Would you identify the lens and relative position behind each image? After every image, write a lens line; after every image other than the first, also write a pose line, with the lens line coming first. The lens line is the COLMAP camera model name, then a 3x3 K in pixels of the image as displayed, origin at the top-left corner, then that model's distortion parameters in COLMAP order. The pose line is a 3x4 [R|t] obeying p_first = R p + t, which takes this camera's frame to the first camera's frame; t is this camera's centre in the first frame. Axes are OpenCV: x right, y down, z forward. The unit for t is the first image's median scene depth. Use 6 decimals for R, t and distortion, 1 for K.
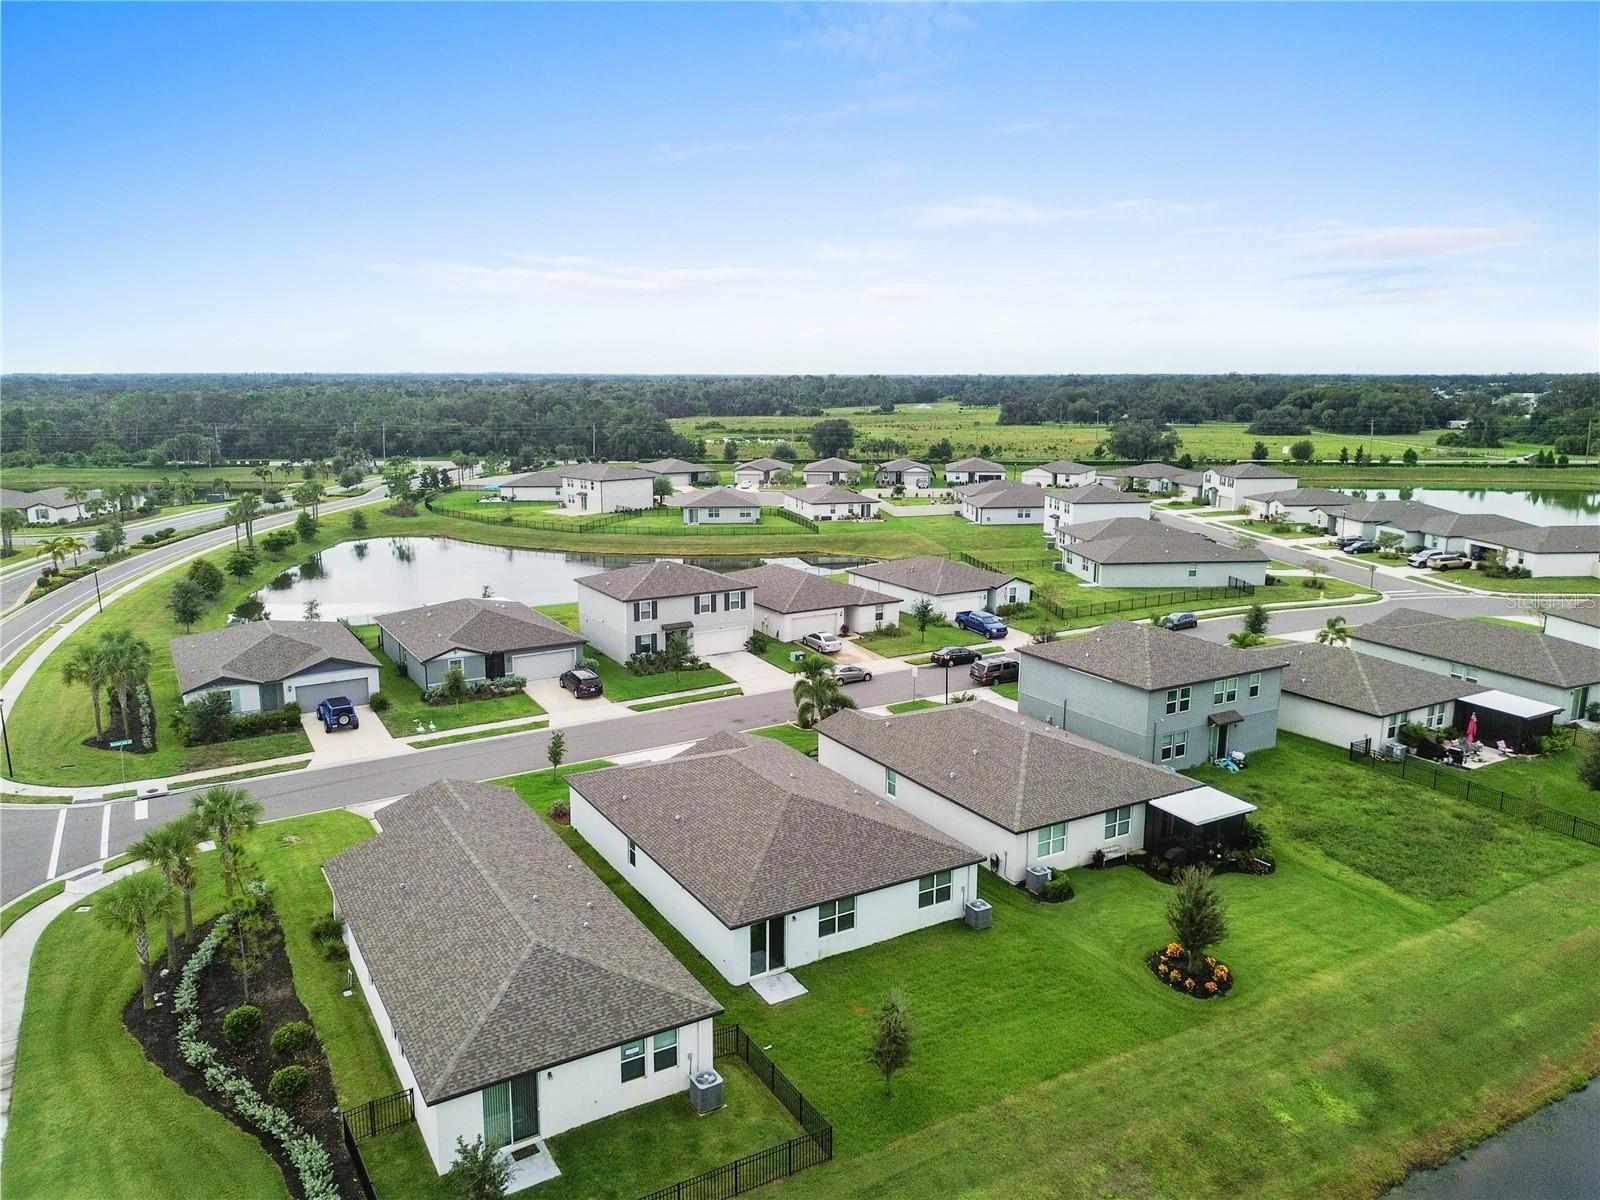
lens RADIAL K [[1149.0, 0, 785.2], [0, 1149.0, 601.2], [0, 0, 1]] dist [0.095219, -0.102023]
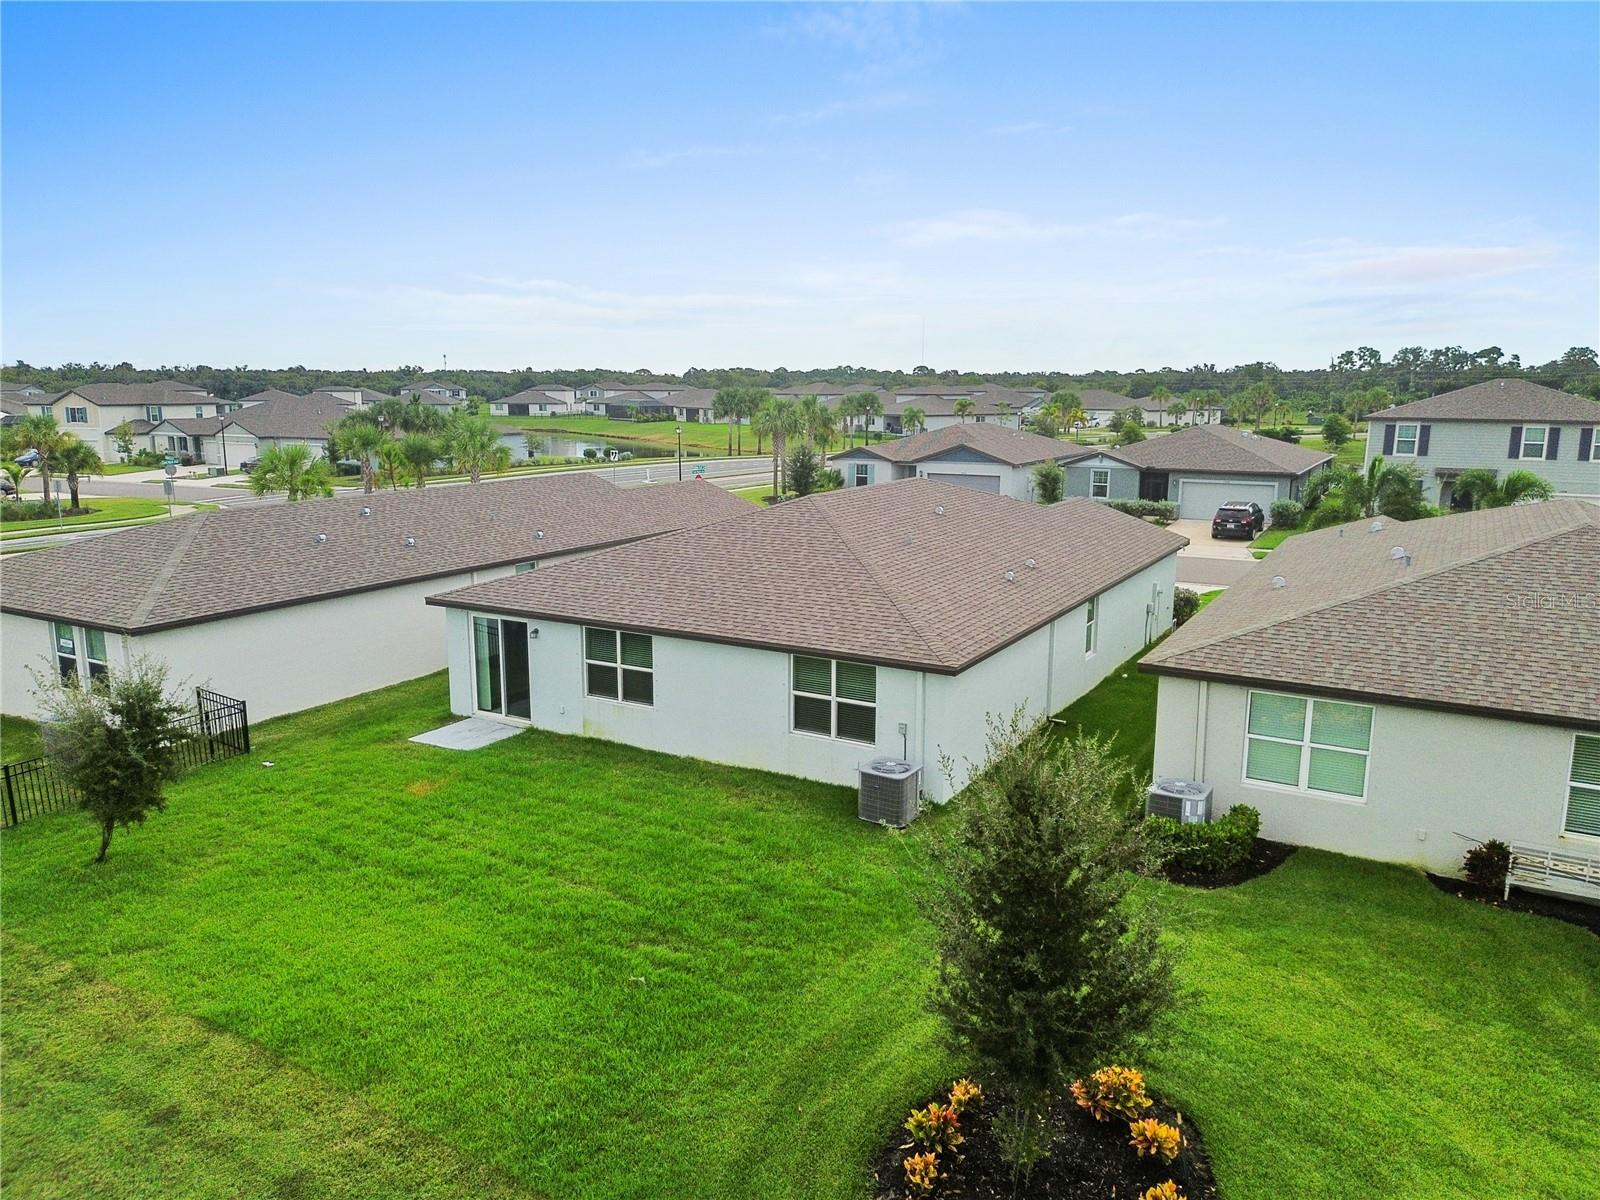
lens RADIAL K [[1153.2, 0, 790.8], [0, 1153.2, 573.6], [0, 0, 1]] dist [0.074424, -0.089132]
pose [[0.498345, 0.150226, -0.853864, 0.301562], [-0.181233, 0.981166, 0.066849, 0.112899], [0.847825, 0.121435, 0.516185, 0.484168]]
